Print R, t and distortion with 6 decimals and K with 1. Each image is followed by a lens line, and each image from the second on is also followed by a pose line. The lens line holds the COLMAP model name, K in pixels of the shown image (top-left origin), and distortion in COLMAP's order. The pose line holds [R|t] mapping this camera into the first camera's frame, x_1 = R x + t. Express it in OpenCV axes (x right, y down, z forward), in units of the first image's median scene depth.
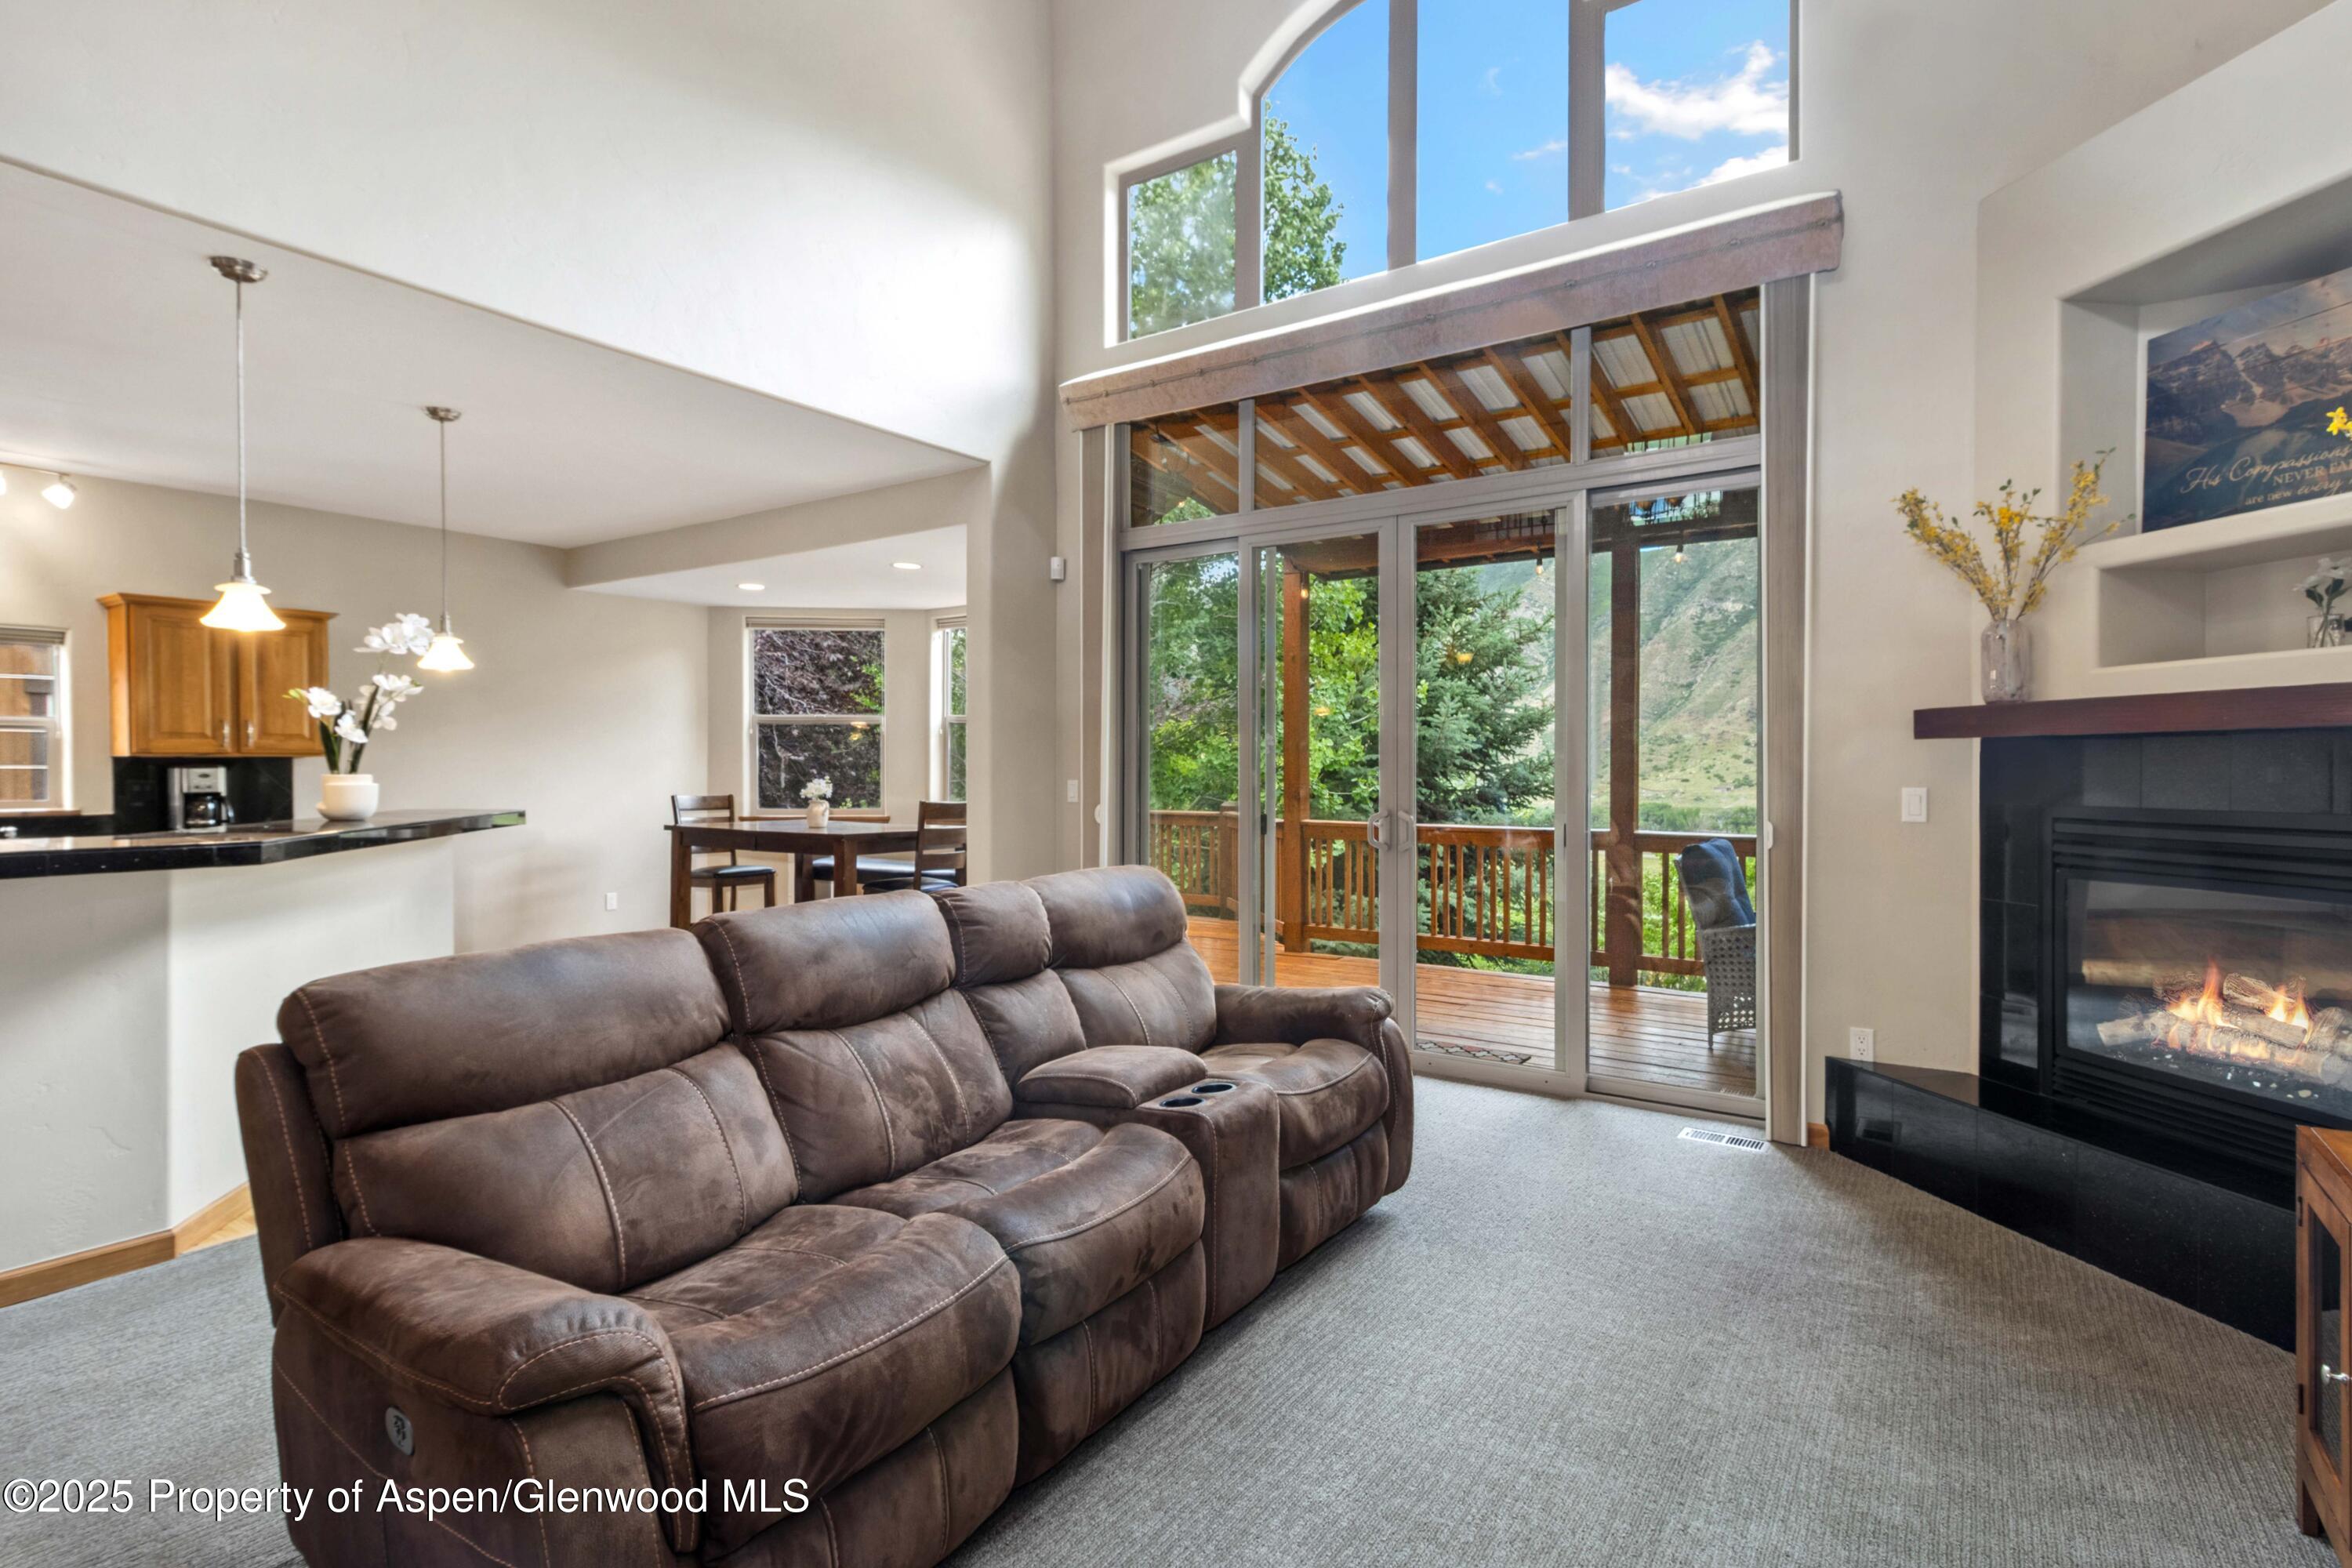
lens RADIAL K [[1126.7, 0, 1187.3], [0, 1126.7, 760.5], [0, 0, 1]] dist [0.009496, -0.005285]
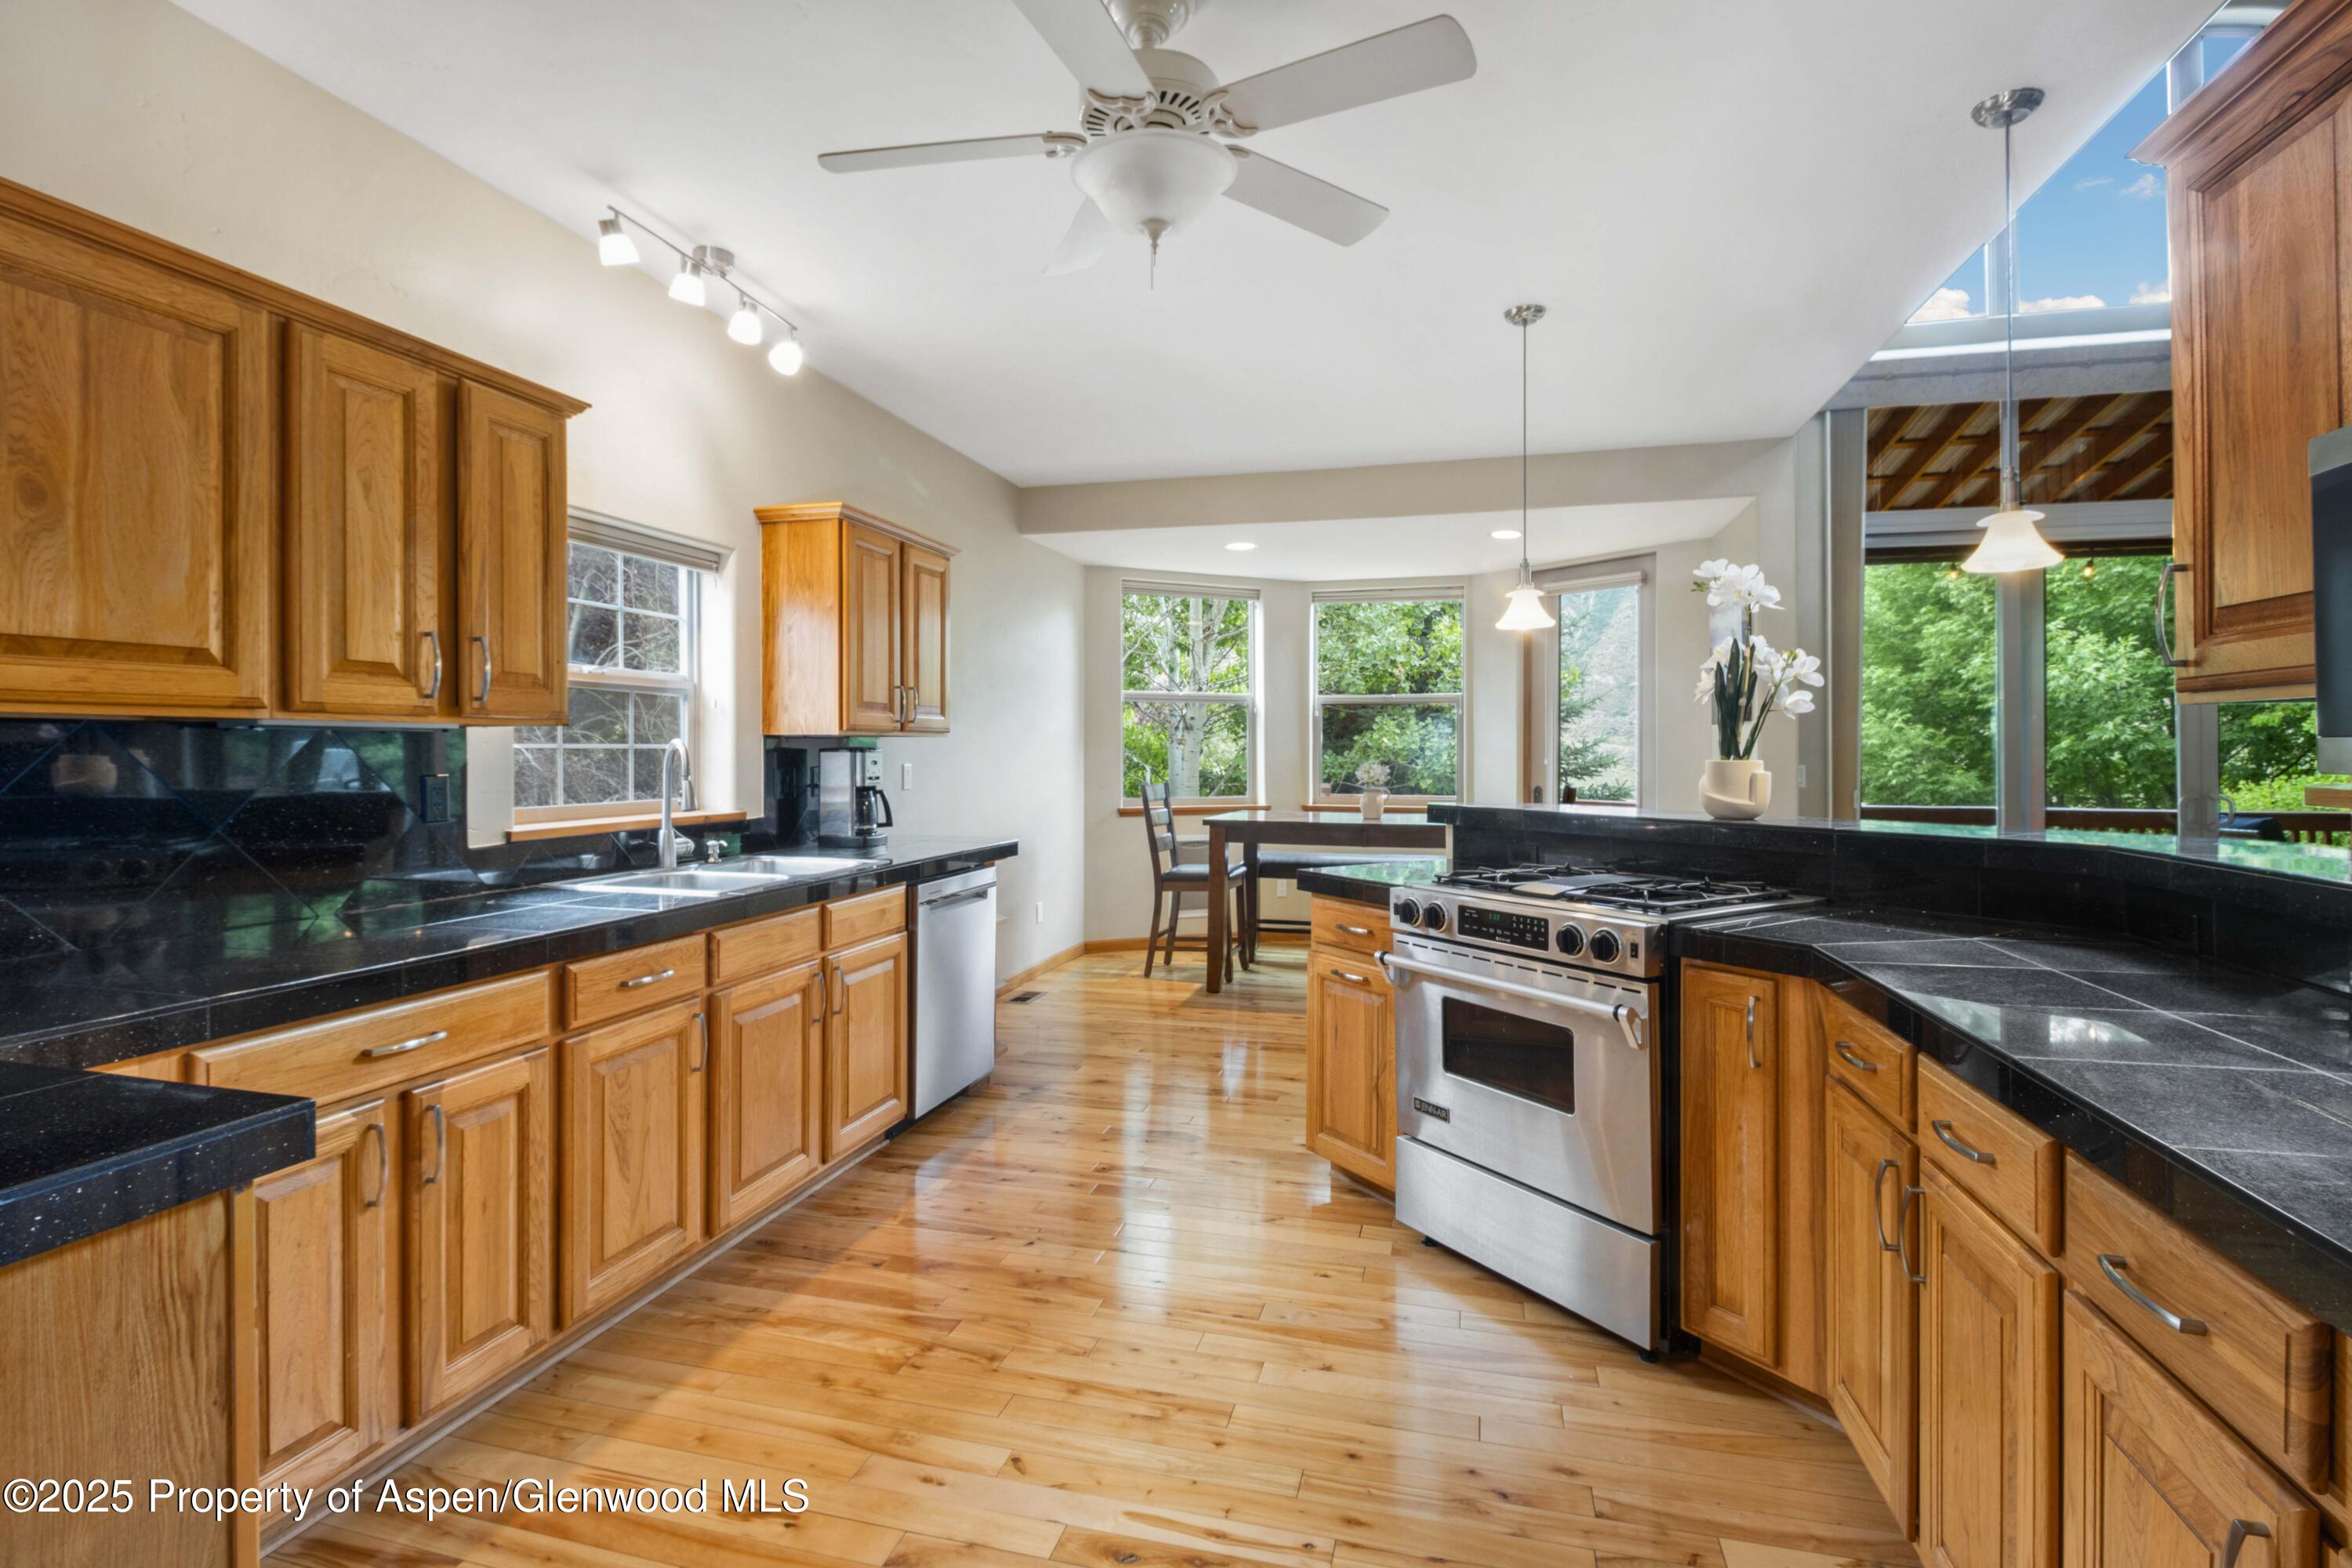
lens RADIAL K [[1126.7, 0, 1187.6], [0, 1126.7, 750.5], [0, 0, 1]] dist [0.009496, -0.005285]
pose [[0.936191, -0.000624, 0.351492, -1.476255], [0.000239, 0.999999, 0.001140, 0.009293], [-0.351493, -0.000984, 0.936190, 0.382925]]
